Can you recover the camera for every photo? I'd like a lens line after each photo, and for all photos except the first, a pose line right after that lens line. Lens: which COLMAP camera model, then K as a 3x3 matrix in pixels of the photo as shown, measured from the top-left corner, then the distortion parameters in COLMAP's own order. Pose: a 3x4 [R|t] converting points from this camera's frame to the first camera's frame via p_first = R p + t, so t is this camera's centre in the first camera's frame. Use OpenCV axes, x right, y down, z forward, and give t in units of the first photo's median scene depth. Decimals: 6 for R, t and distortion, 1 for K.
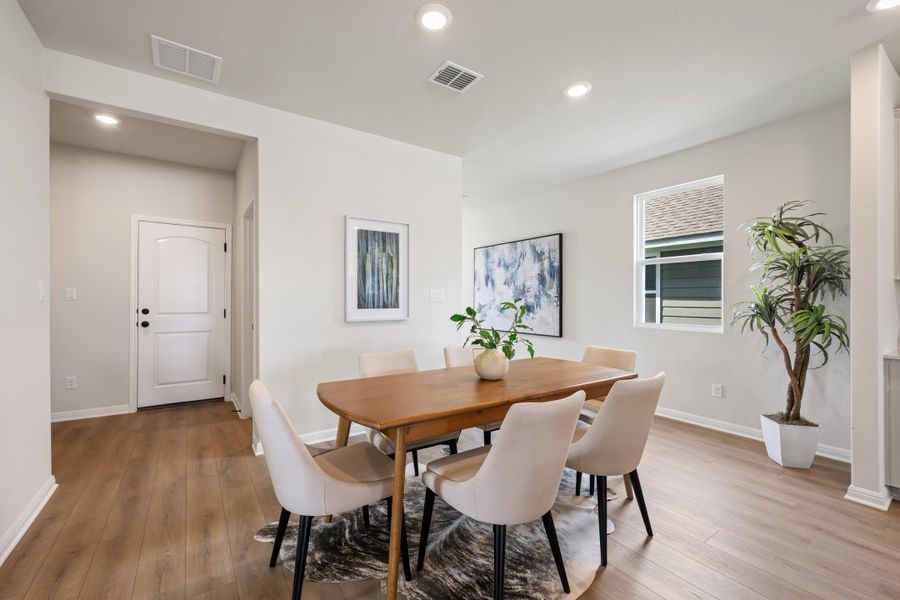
lens RADIAL K [[380.6, 0, 448.2], [0, 380.6, 298.9], [0, 0, 1]] dist [0.000582, -0.000106]
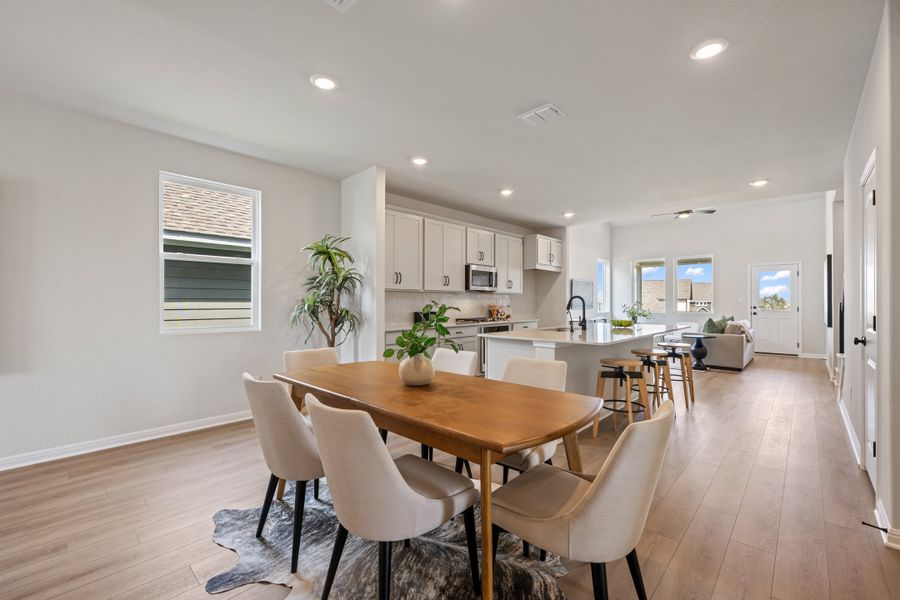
lens RADIAL K [[380.6, 0, 448.2], [0, 380.6, 298.9], [0, 0, 1]] dist [0.000582, -0.000106]
pose [[-0.216455, 0.001732, 0.976291, -0.501344], [-0.002184, 0.999995, -0.002259, -0.003191], [-0.976290, -0.002621, -0.216450, 0.676278]]
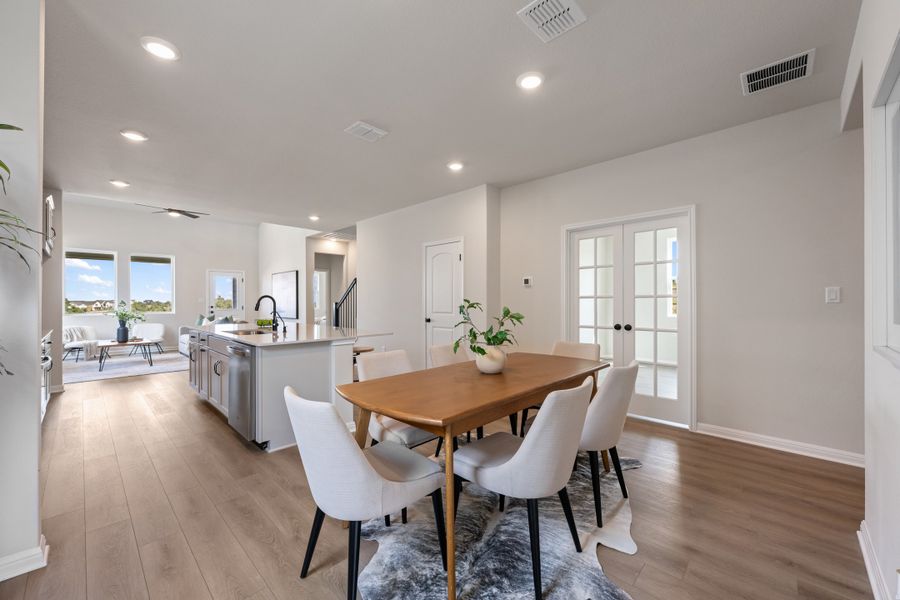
lens RADIAL K [[356.5, 0, 448.7], [0, 356.5, 302.7], [0, 0, 1]] dist [0.000624, -0.000013]
pose [[-0.978675, -0.005809, -0.205333, 0.268641], [-0.005534, 0.999983, -0.001913, 0.004973], [0.205341, -0.000736, -0.978690, 1.187706]]
